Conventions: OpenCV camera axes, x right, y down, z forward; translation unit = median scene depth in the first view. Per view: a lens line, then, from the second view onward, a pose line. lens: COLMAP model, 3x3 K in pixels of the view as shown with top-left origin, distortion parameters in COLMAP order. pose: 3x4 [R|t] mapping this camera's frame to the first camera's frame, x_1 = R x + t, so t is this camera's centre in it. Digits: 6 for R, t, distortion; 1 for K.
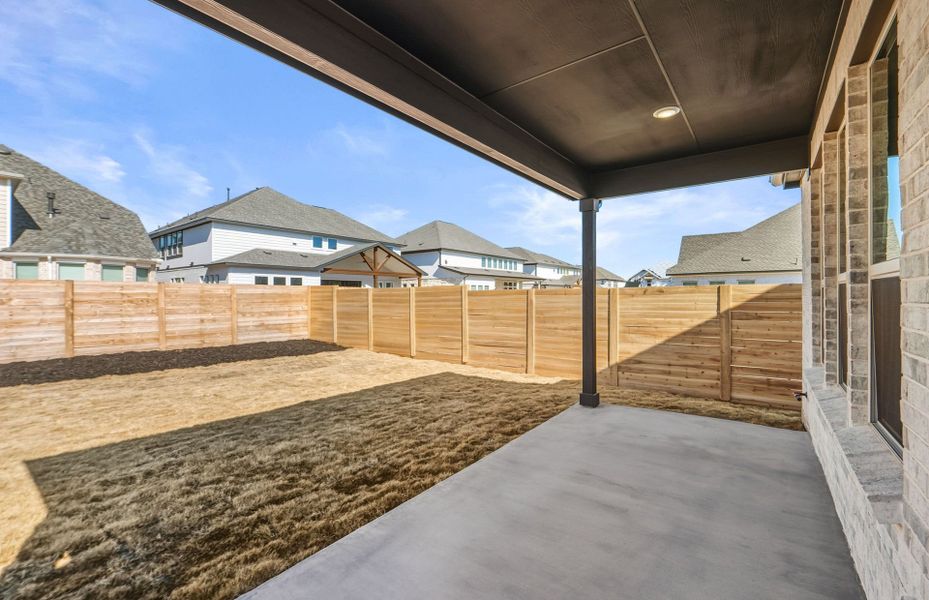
lens RADIAL K [[391.2, 0, 468.1], [0, 391.2, 293.6], [0, 0, 1]] dist [-0.010887, -0.000074]
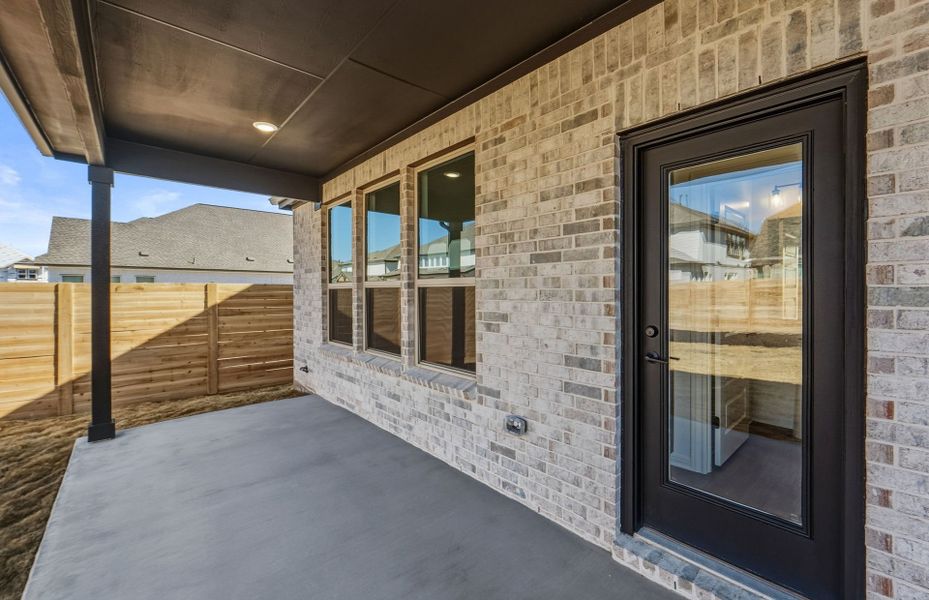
lens RADIAL K [[391.2, 0, 468.1], [0, 391.2, 293.6], [0, 0, 1]] dist [-0.010887, -0.000074]
pose [[0.202408, -0.001179, 0.979301, -0.225425], [-0.008715, 0.999958, 0.003006, -0.004133], [-0.979263, -0.009143, 0.202389, 0.118787]]
